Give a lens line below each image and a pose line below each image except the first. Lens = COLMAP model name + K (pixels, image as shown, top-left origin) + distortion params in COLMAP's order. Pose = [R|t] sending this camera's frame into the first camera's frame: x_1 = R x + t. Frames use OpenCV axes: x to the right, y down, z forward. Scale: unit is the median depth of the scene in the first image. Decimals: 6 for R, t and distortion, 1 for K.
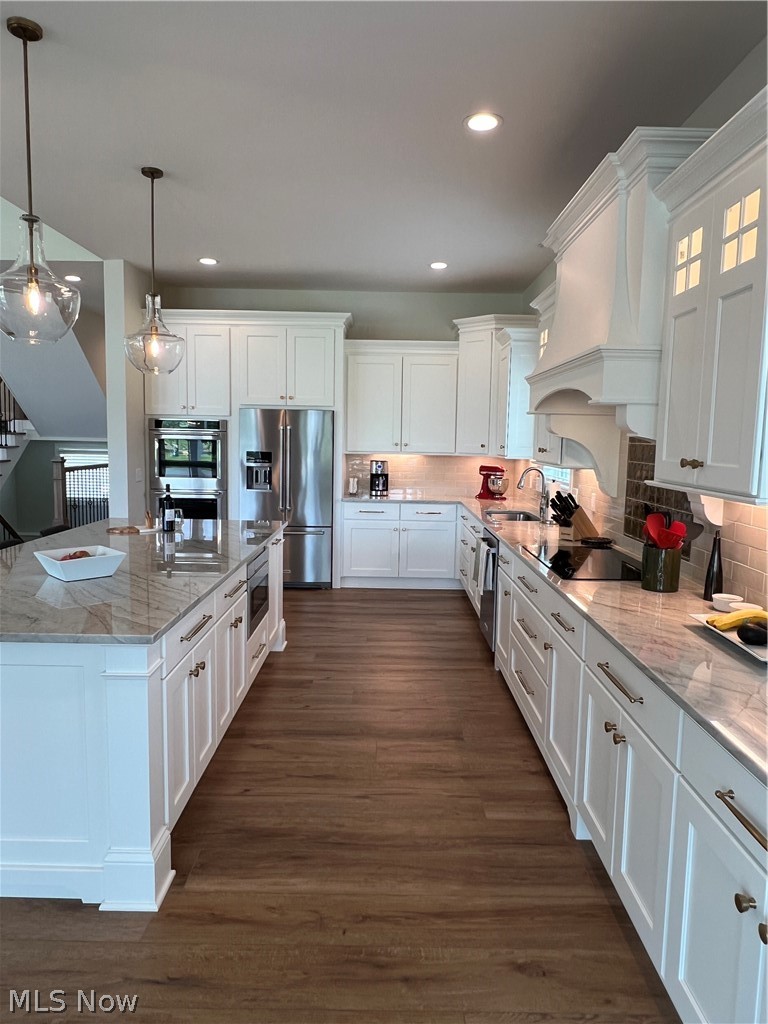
lens RADIAL K [[667.8, 0, 390.2], [0, 667.8, 508.8], [0, 0, 1]] dist [-0.000369, 0.000547]
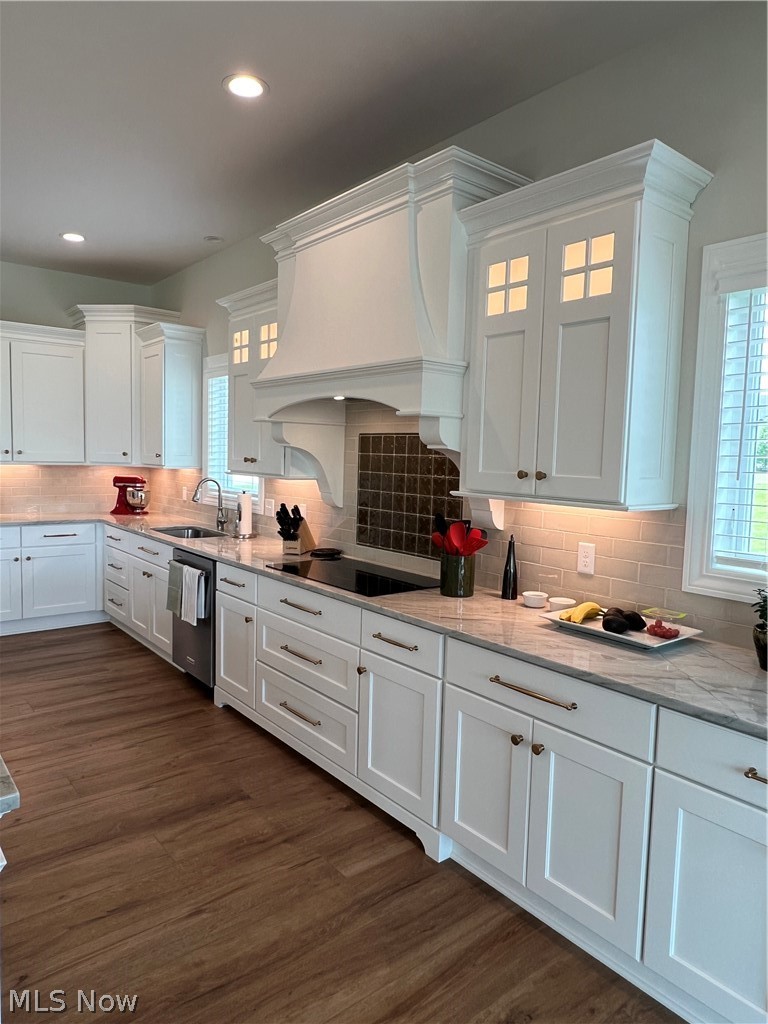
lens RADIAL K [[667.6, 0, 386.2], [0, 667.6, 507.6], [0, 0, 1]] dist [0.002078, -0.003042]
pose [[0.779568, -0.048108, 0.624467, -0.277849], [0.054709, 0.998465, 0.008624, -0.025756], [-0.623923, 0.027441, 0.781004, 0.209953]]
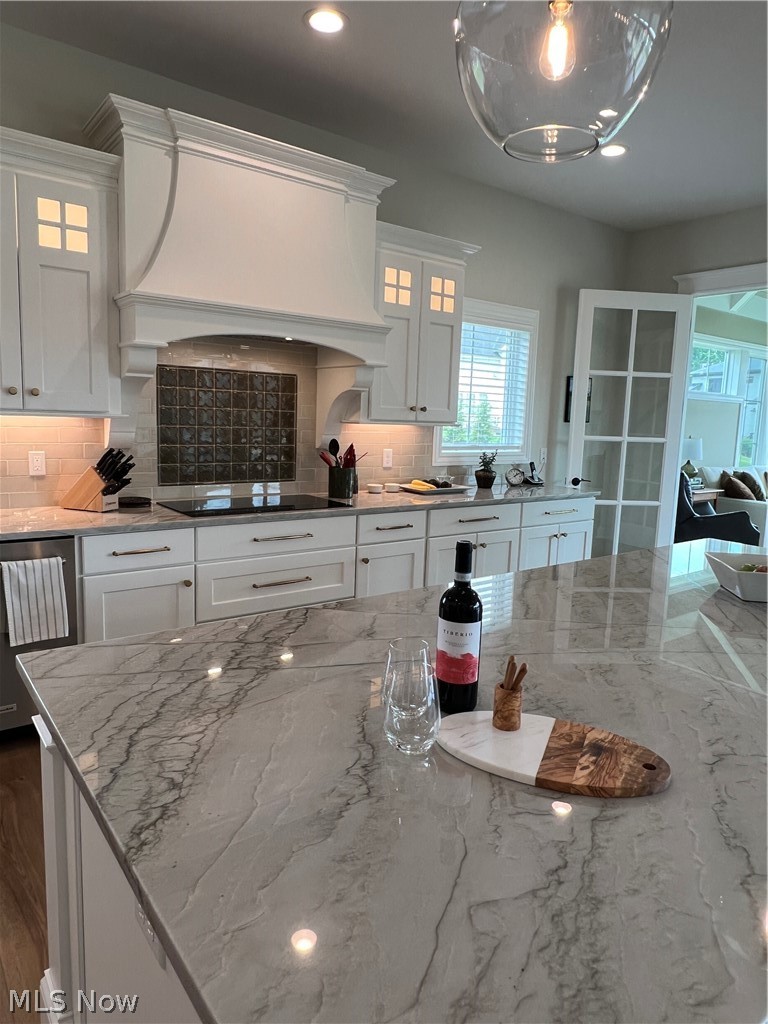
lens RADIAL K [[681.2, 0, 399.4], [0, 681.2, 506.3], [0, 0, 1]] dist [0.000685, -0.001487]
pose [[-0.612286, -0.155166, 0.775261, -0.680337], [0.031801, 0.974926, 0.220244, -0.150077], [-0.789997, 0.159507, -0.591999, 1.490080]]
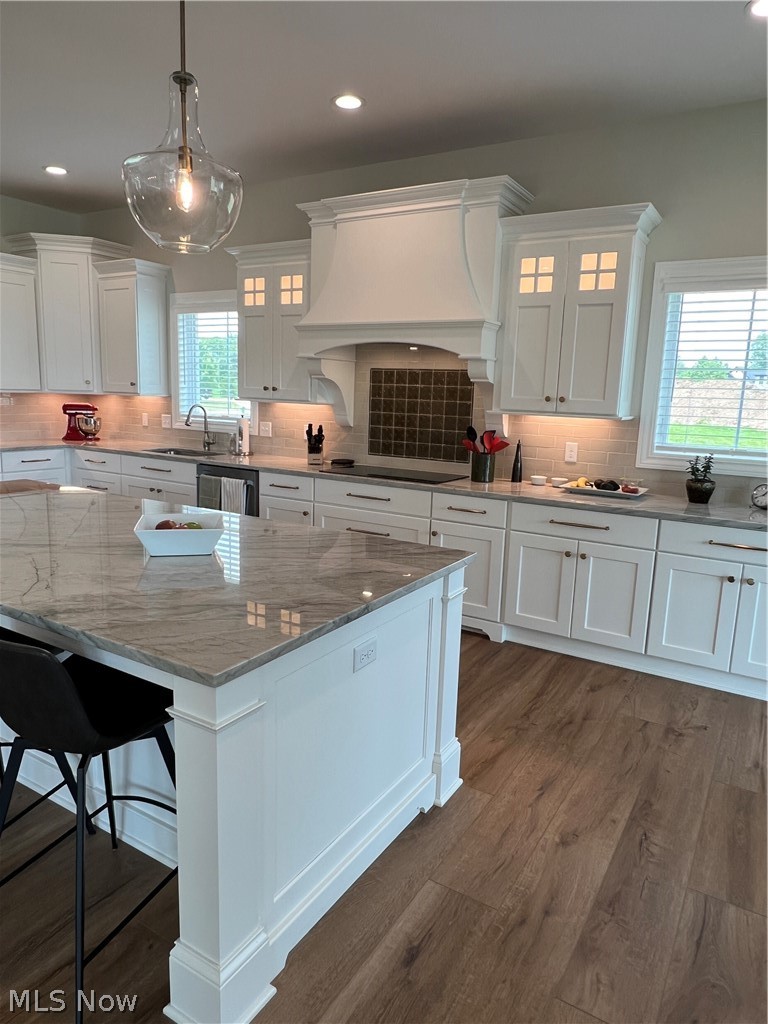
lens RADIAL K [[667.6, 0, 386.2], [0, 667.6, 507.6], [0, 0, 1]] dist [0.002078, -0.003042]
pose [[0.523084, -0.147206, 0.839472, -0.863741], [0.067563, 0.989033, 0.131333, -0.031805], [-0.849599, -0.011981, 0.527293, 0.314042]]
